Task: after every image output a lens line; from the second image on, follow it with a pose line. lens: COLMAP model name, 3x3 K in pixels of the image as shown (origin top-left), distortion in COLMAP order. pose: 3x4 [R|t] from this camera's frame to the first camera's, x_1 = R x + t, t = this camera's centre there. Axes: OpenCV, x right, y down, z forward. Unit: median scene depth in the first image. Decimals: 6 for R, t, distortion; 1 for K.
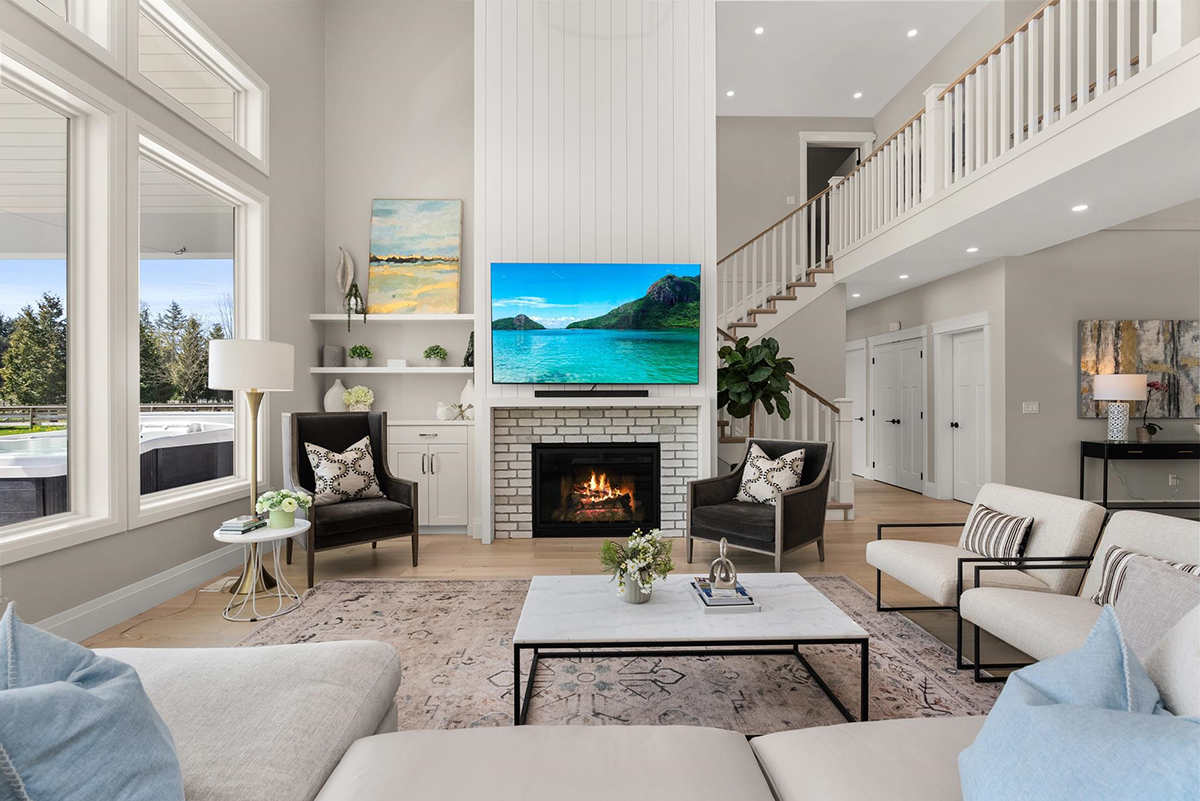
lens RADIAL K [[541.7, 0, 602.7], [0, 541.7, 397.5], [0, 0, 1]] dist [-0.009149, 0.000840]
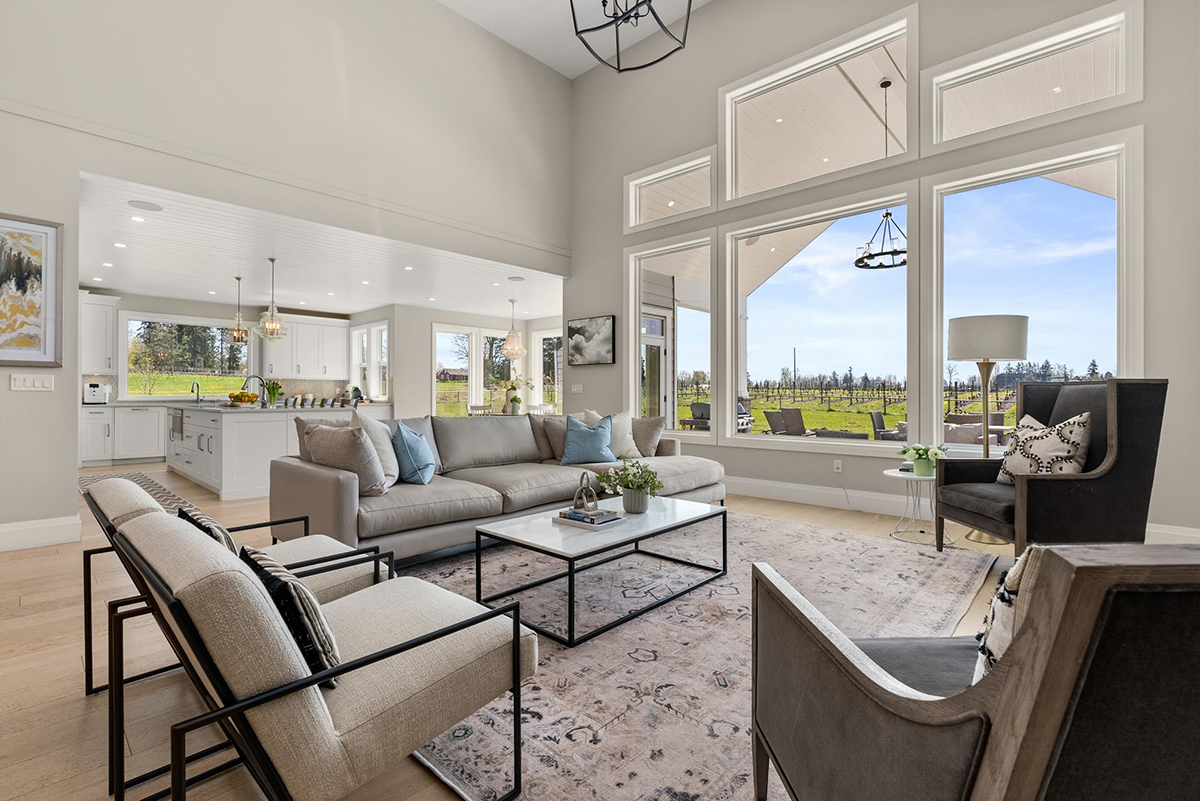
lens RADIAL K [[541.7, 0, 602.7], [0, 541.7, 397.5], [0, 0, 1]] dist [-0.009149, 0.000840]
pose [[-0.692717, 0.004704, -0.721194, 0.505070], [0.002217, 0.999988, 0.004393, 0.040656], [0.721206, 0.001444, -0.692719, 0.876508]]
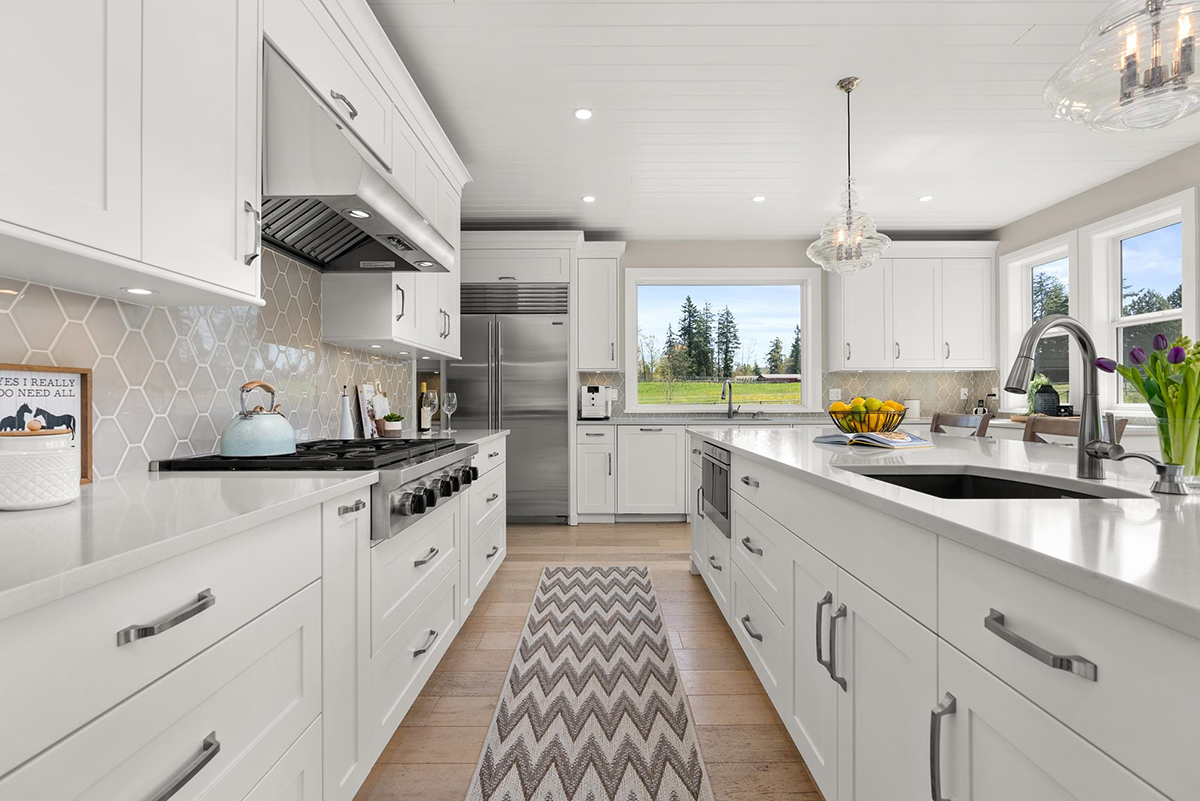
lens RADIAL K [[541.7, 0, 602.7], [0, 541.7, 397.5], [0, 0, 1]] dist [-0.009149, 0.000840]
pose [[-0.999789, 0.007414, 0.019135, 0.360794], [0.007304, 0.999957, -0.005801, 0.029465], [-0.019177, -0.005660, -0.999800, -0.358468]]
